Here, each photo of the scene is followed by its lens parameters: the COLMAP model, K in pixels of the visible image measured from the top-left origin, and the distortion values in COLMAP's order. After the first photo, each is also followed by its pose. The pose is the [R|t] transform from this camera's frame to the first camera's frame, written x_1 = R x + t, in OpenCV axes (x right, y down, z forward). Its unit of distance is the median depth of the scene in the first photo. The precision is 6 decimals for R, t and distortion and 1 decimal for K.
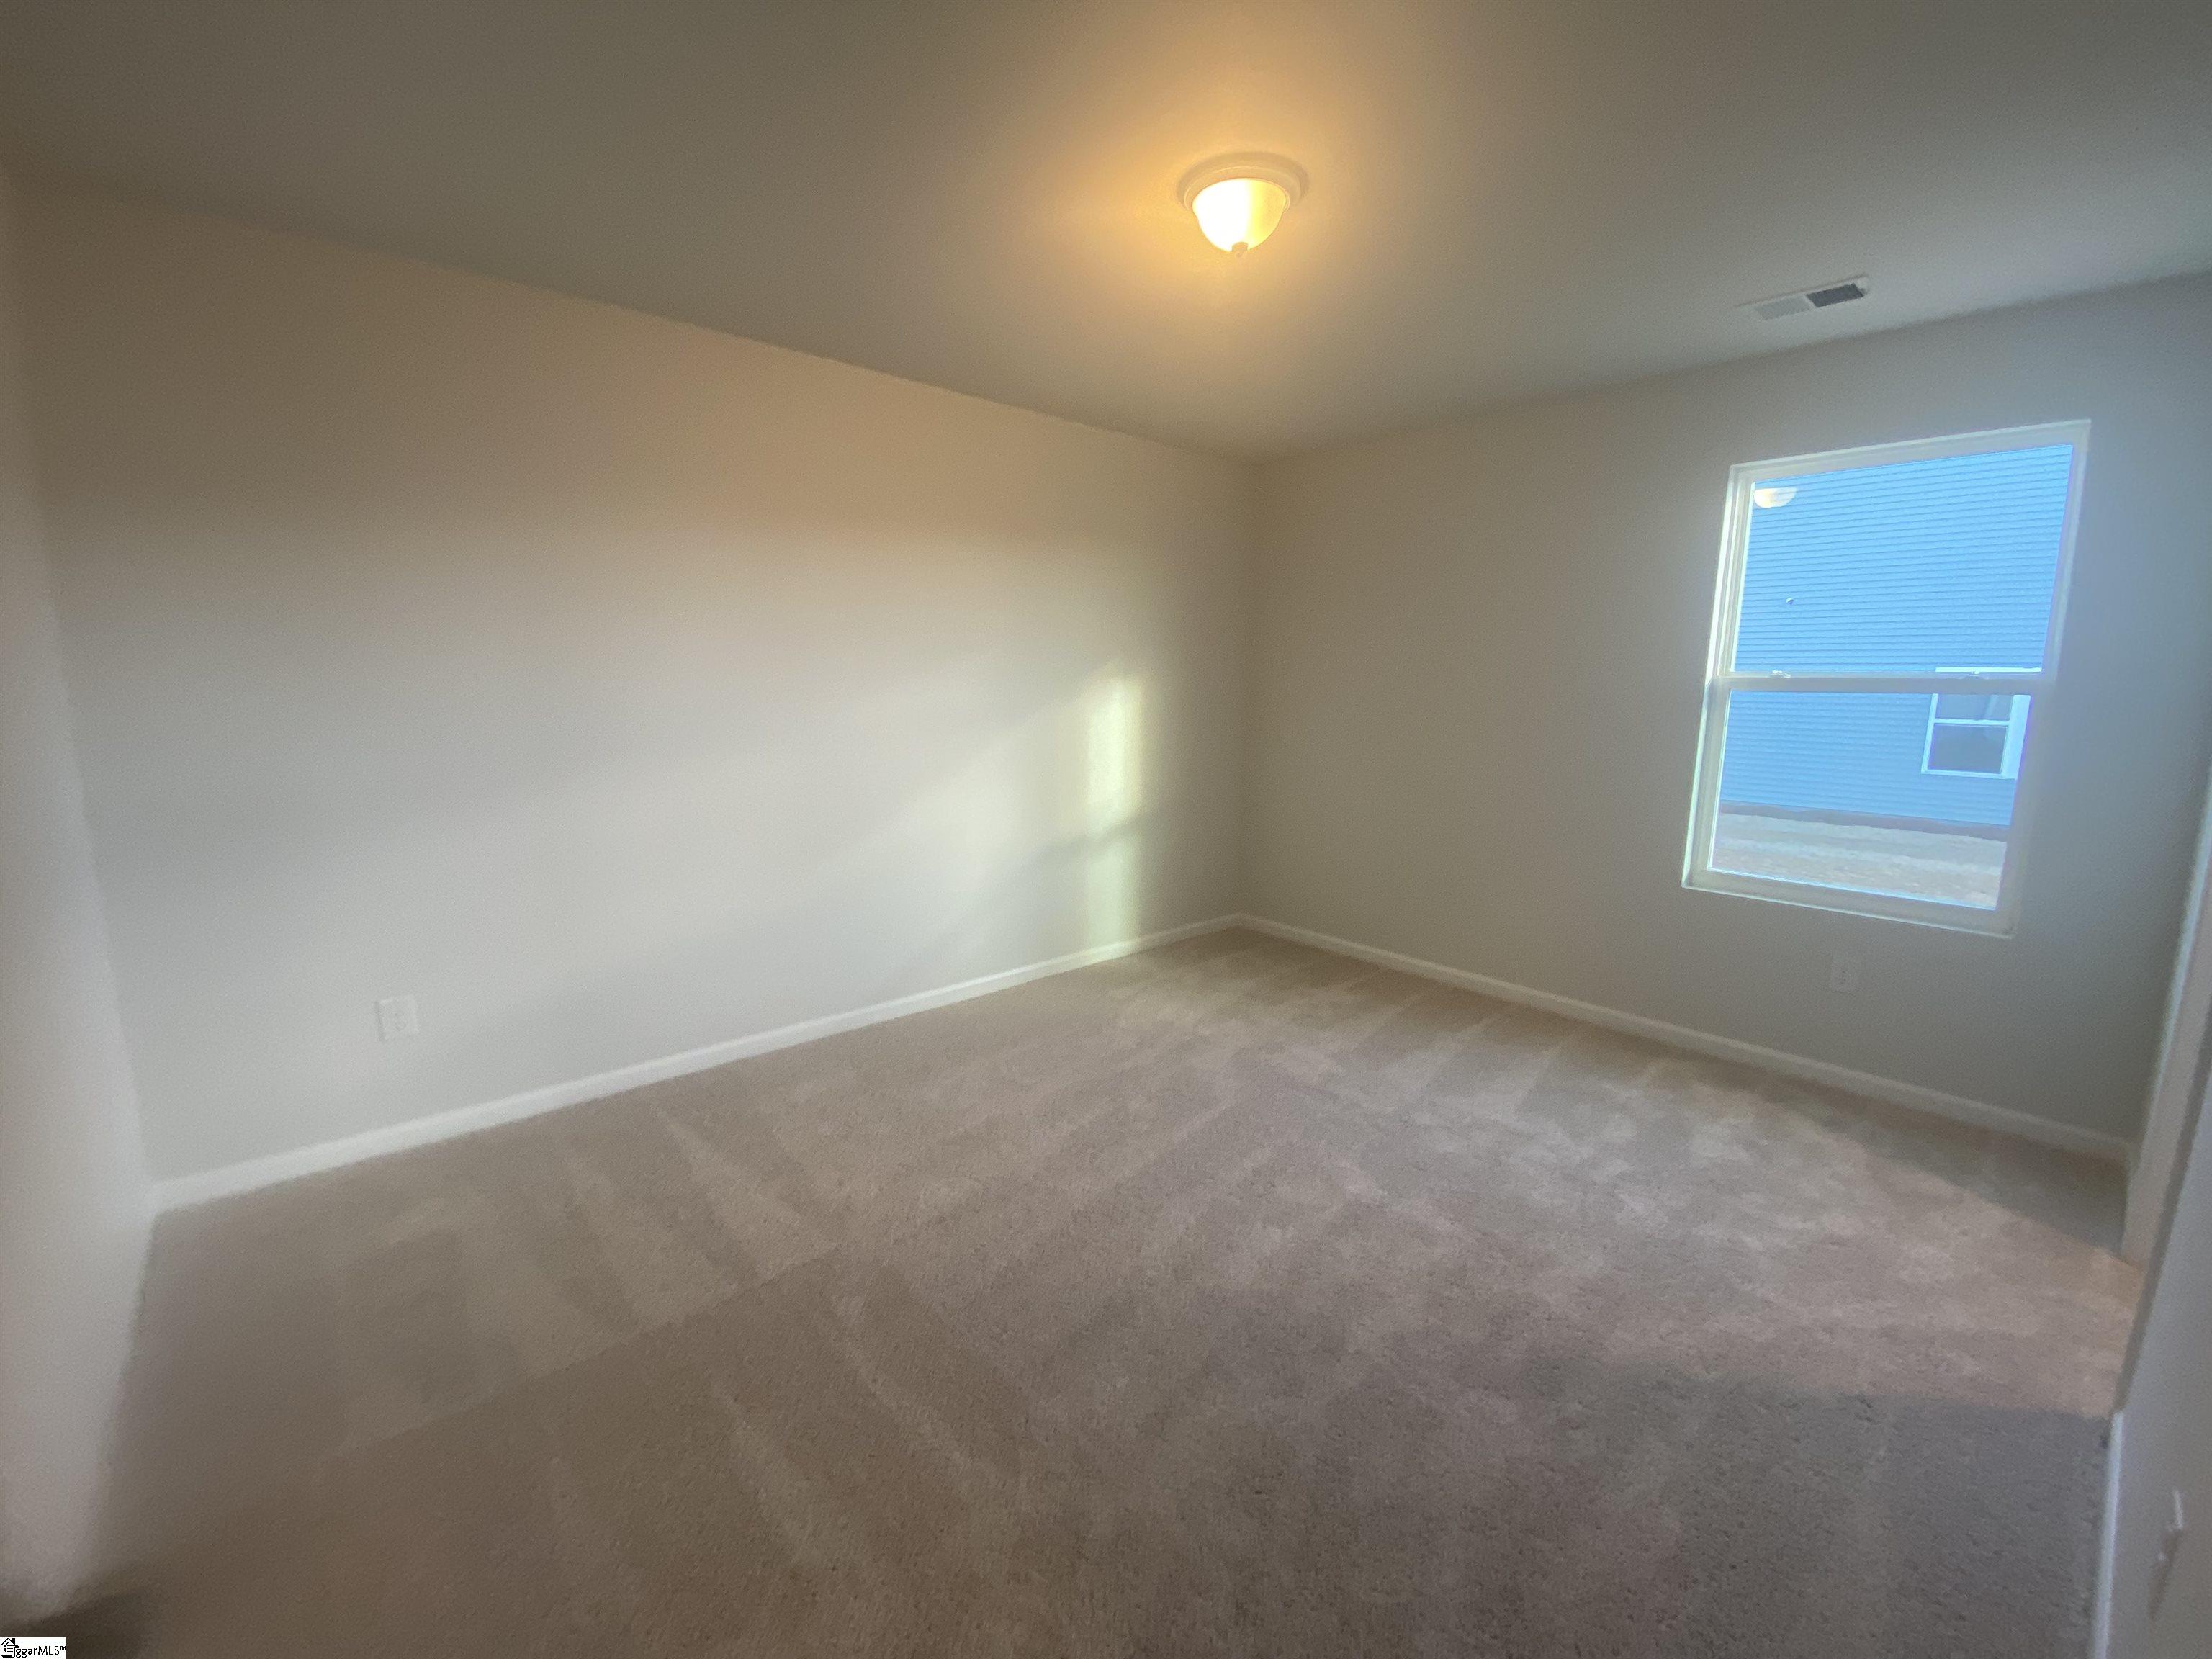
lens RADIAL K [[900.9, 0, 1106.0], [0, 900.9, 829.5], [0, 0, 1]] dist [0.000421, -0.000119]
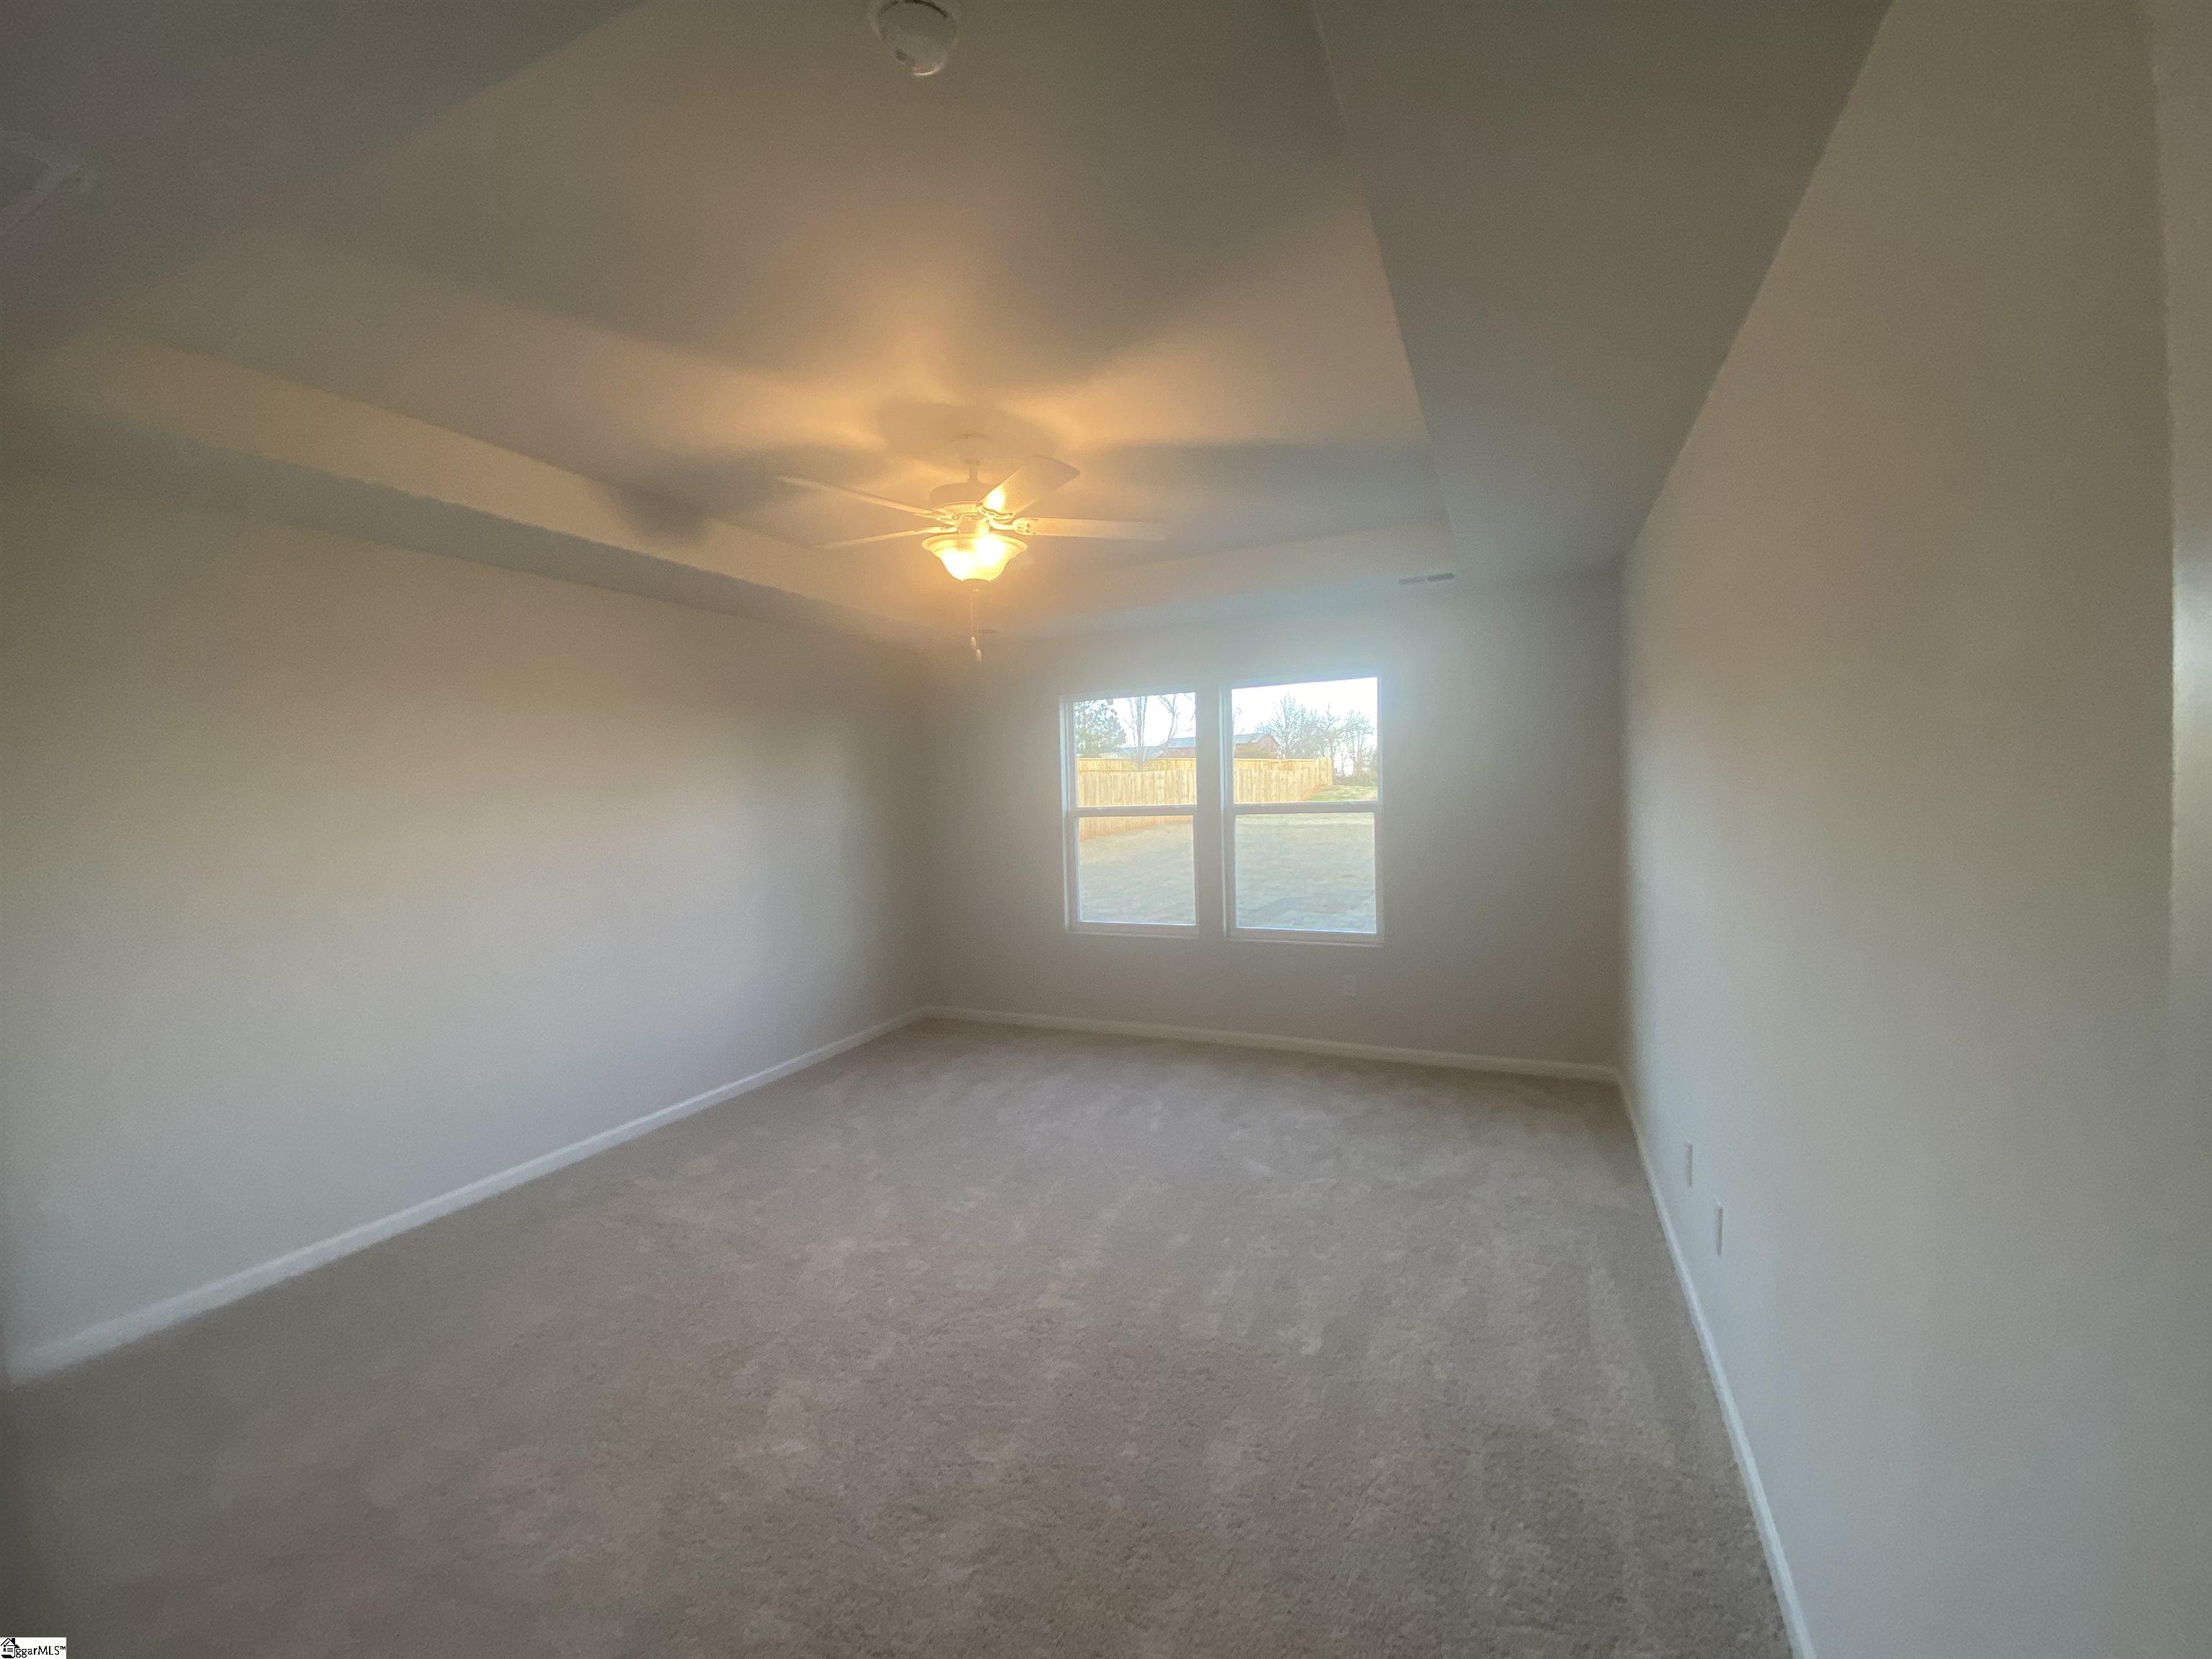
lens RADIAL K [[900.9, 0, 1106.0], [0, 900.9, 829.5], [0, 0, 1]] dist [0.000421, -0.000119]
pose [[0.916455, -0.044871, 0.397614, -0.109497], [0.090556, 0.991169, -0.096867, 0.000568], [-0.389757, 0.124781, 0.912425, -0.205068]]
